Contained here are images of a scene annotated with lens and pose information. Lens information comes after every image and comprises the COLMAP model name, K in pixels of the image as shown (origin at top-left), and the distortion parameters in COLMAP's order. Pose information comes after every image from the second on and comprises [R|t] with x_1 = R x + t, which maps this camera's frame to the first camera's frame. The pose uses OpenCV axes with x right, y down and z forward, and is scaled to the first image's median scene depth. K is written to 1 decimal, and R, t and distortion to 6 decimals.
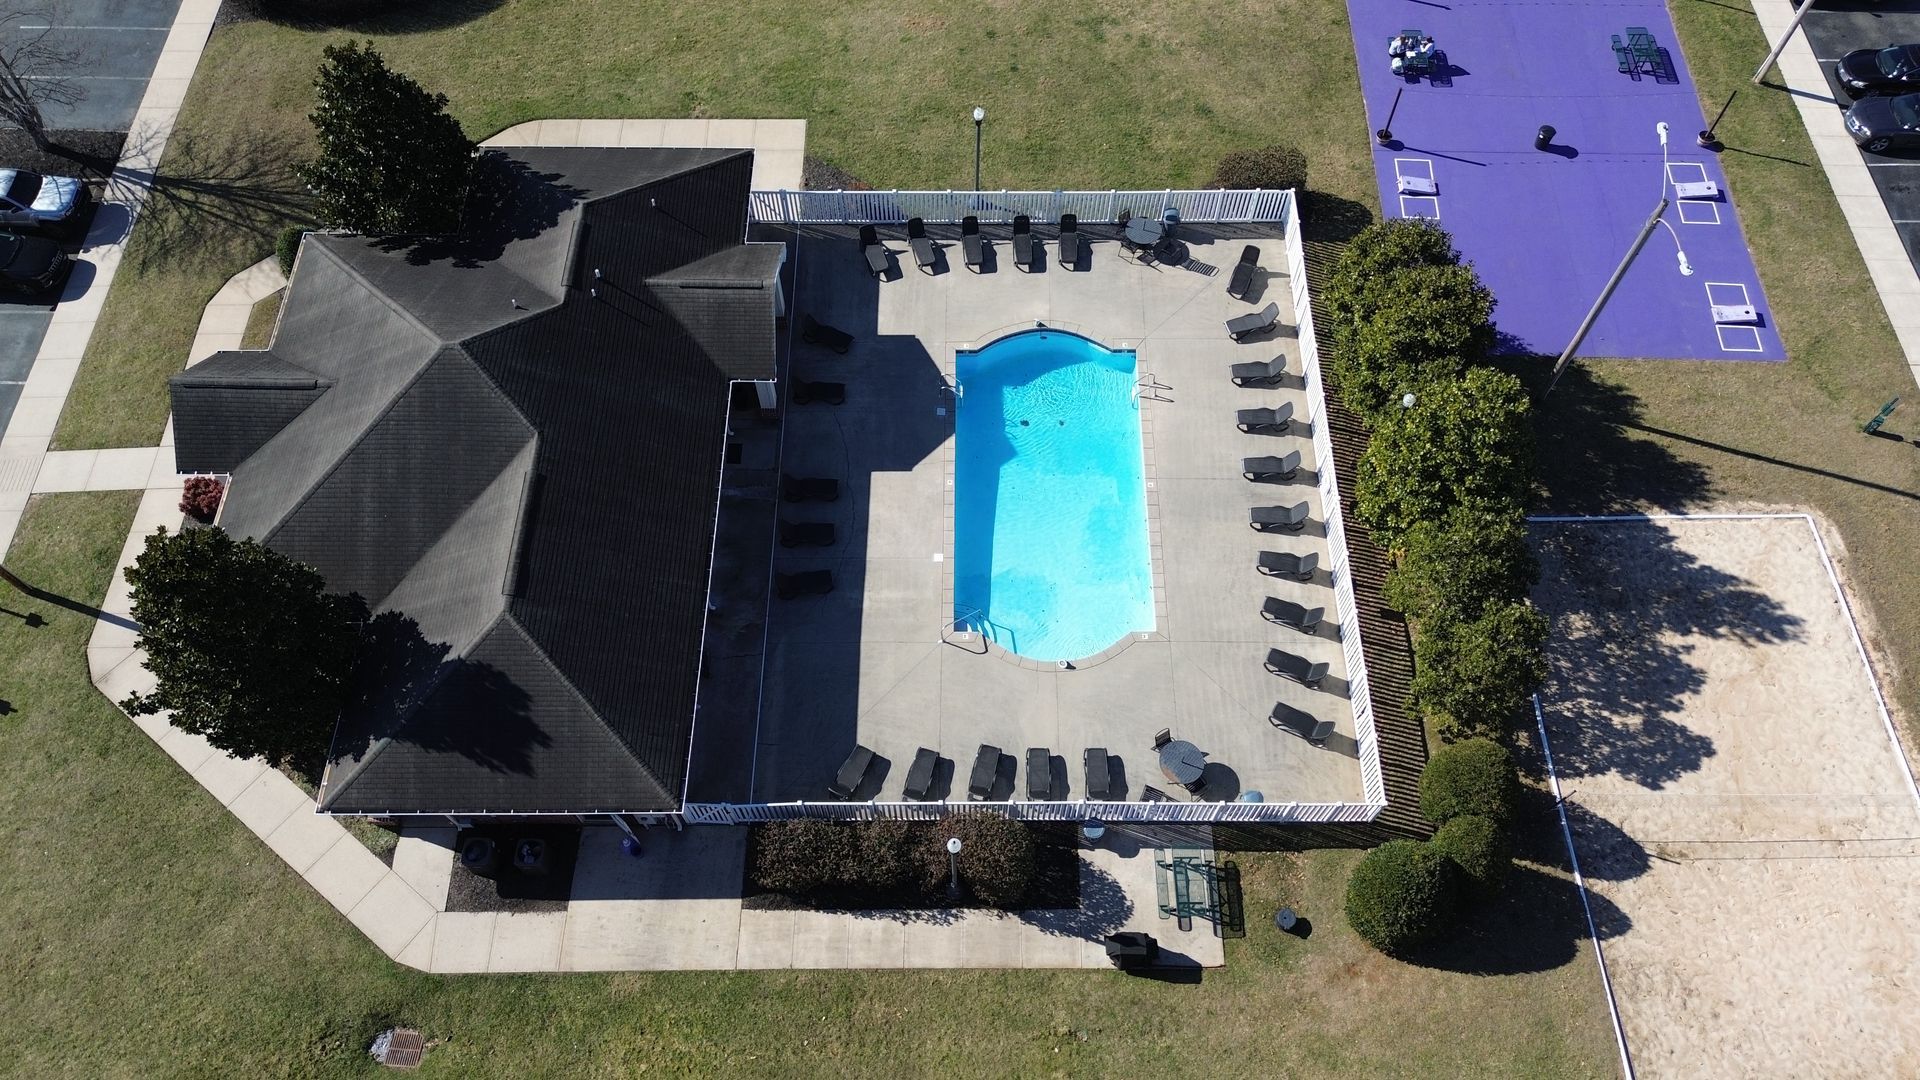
lens RADIAL K [[1353.0, 0, 949.3], [0, 1353.0, 540.6], [0, 0, 1]] dist [0.060625, -0.049202]
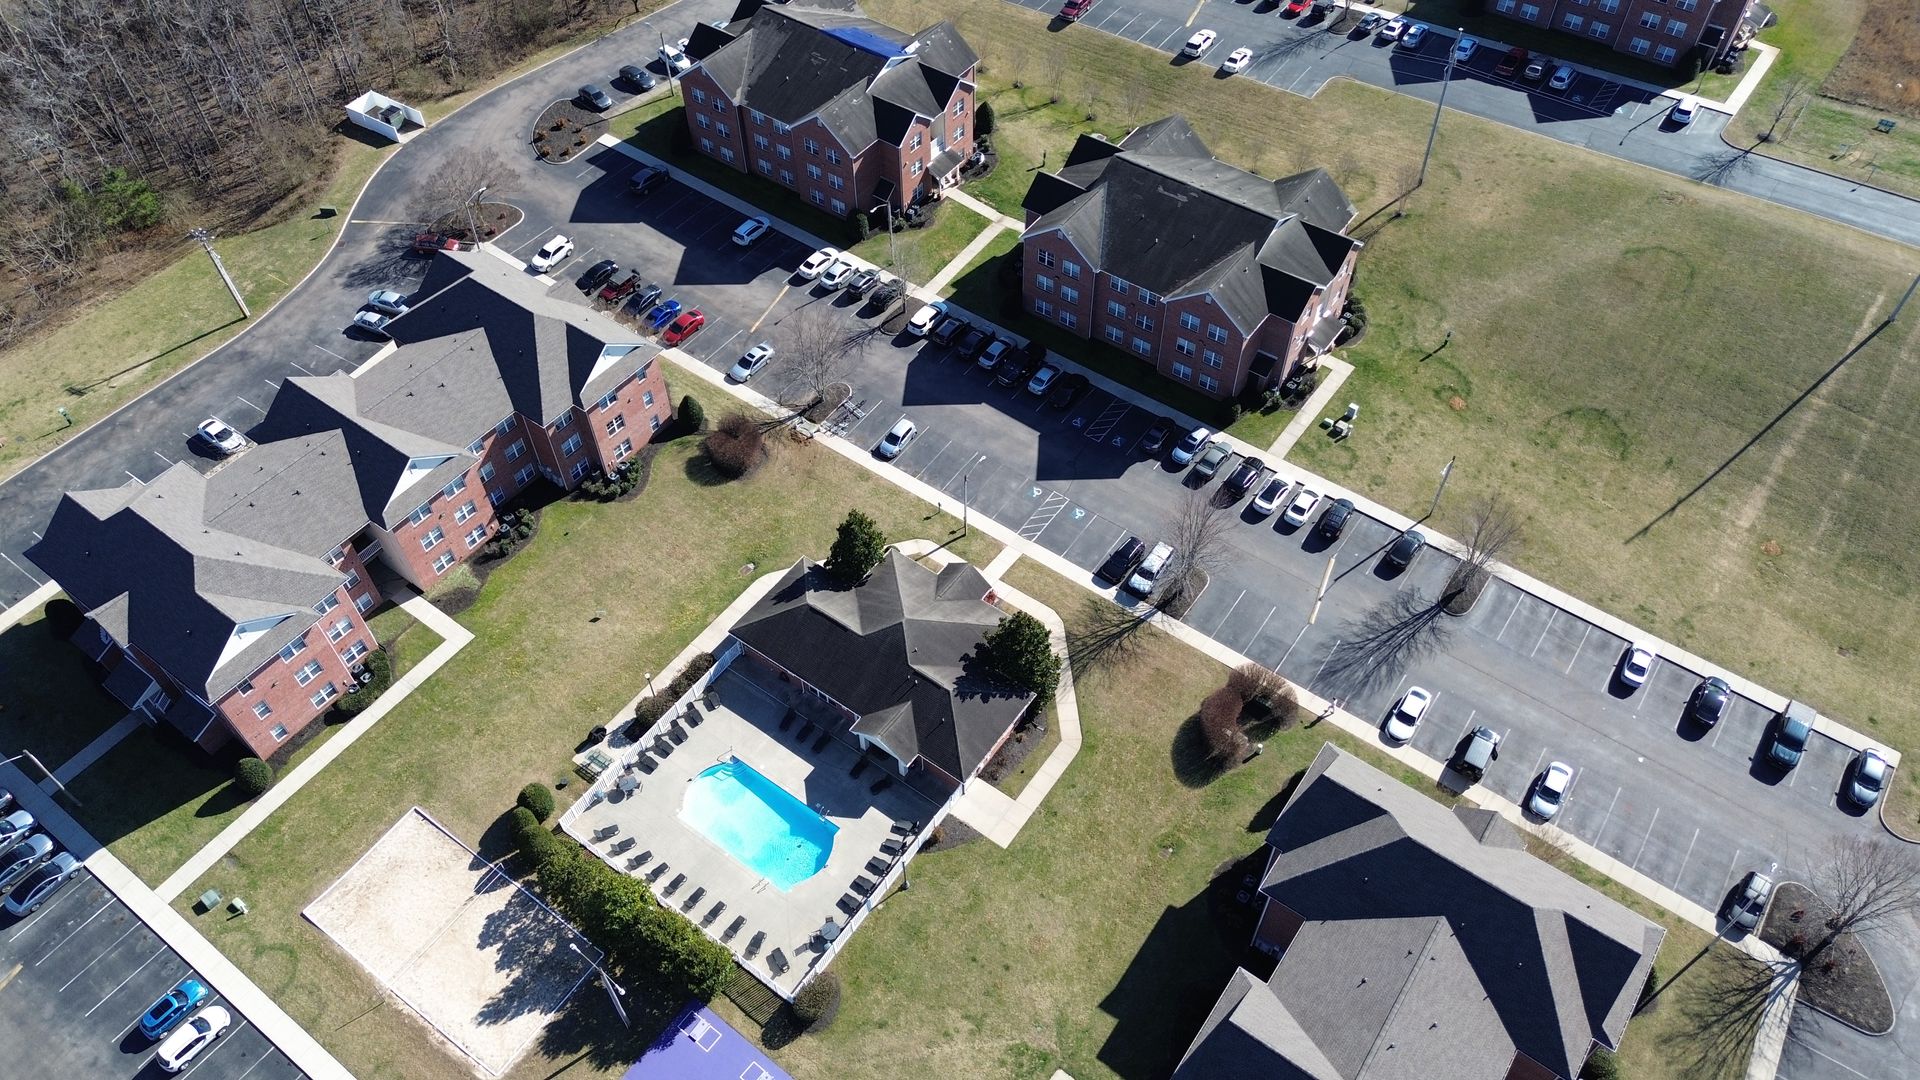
lens RADIAL K [[1353.0, 0, 960.5], [0, 1353.0, 536.2], [0, 0, 1]] dist [0.060625, -0.049202]
pose [[-0.579759, 0.630756, -0.515778, 0.813051], [-0.711502, -0.083447, 0.697712, -1.987074], [0.397045, 0.771482, 0.497163, -0.403096]]
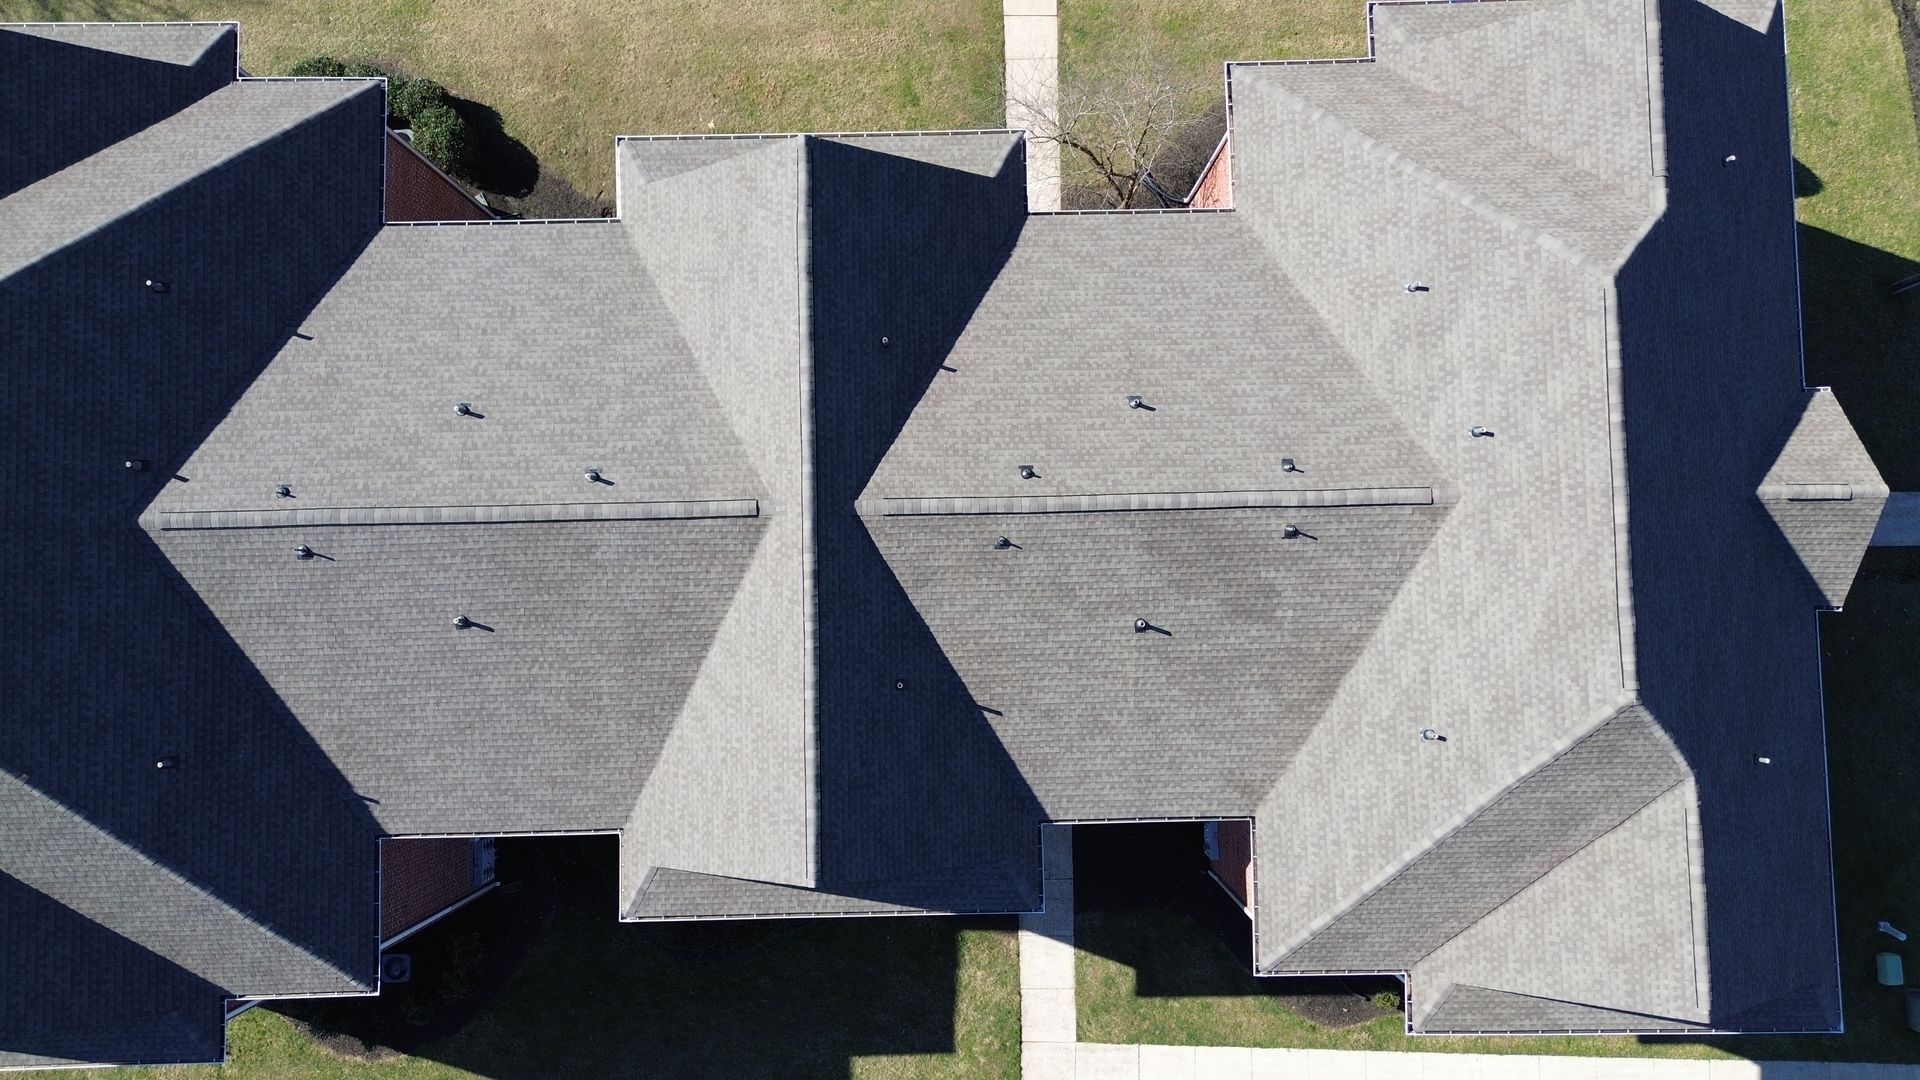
lens RADIAL K [[1353.0, 0, 970.1], [0, 1353.0, 541.3], [0, 0, 1]] dist [0.060625, -0.049202]
pose [[0.999604, -0.027685, 0.005054, 0.095453], [0.022856, 0.903411, 0.428166, -1.389788], [-0.016420, -0.427881, 0.903686, 0.727865]]
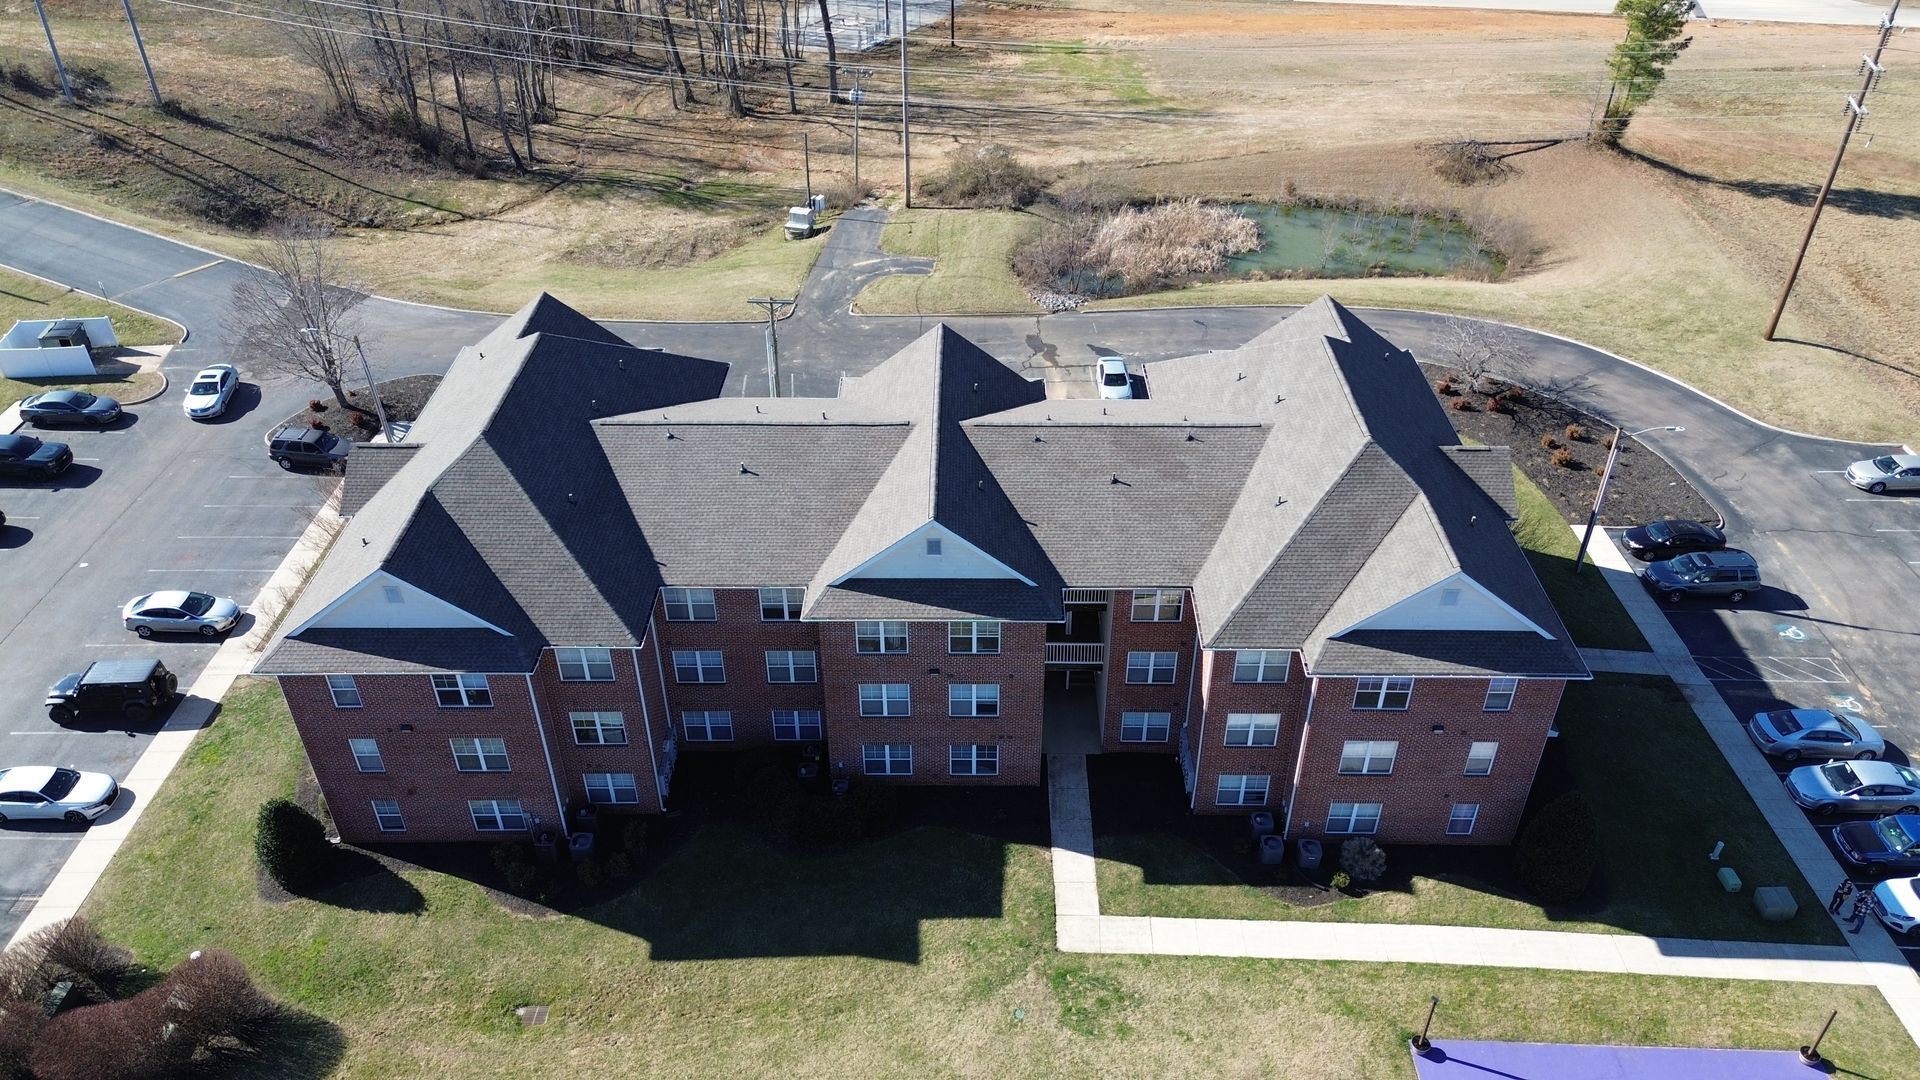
lens RADIAL K [[1353.0, 0, 961.7], [0, 1353.0, 539.1], [0, 0, 1]] dist [0.060625, -0.049202]
pose [[0.999990, 0.001911, 0.004067, 0.039146], [0.000047, 0.900573, -0.434704, -0.449685], [-0.004493, 0.434700, 0.900564, 0.227390]]
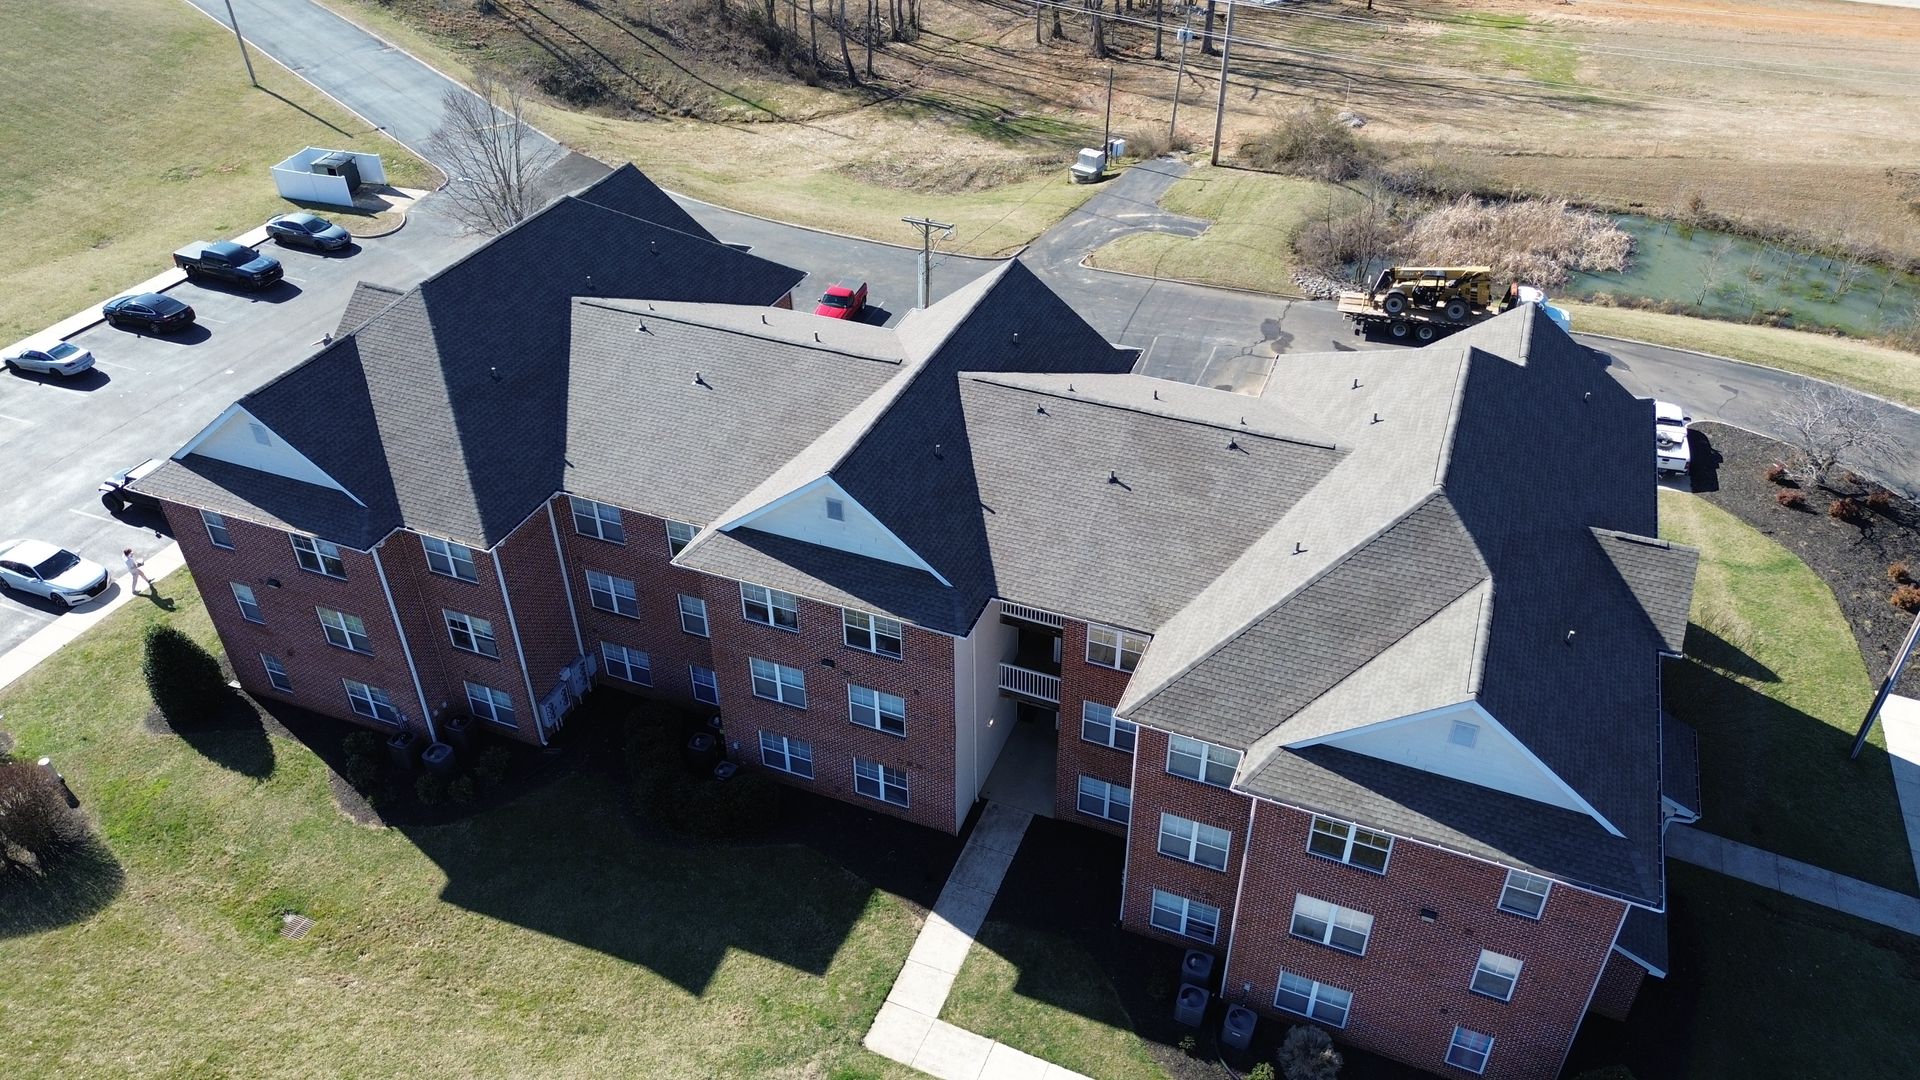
lens RADIAL K [[1353.0, 0, 964.2], [0, 1353.0, 535.5], [0, 0, 1]] dist [0.060625, -0.049202]
pose [[0.931315, 0.214742, -0.294174, 0.382574], [-0.319274, 0.870017, -0.375679, -0.612795], [0.175262, 0.443798, 0.878821, 0.483506]]
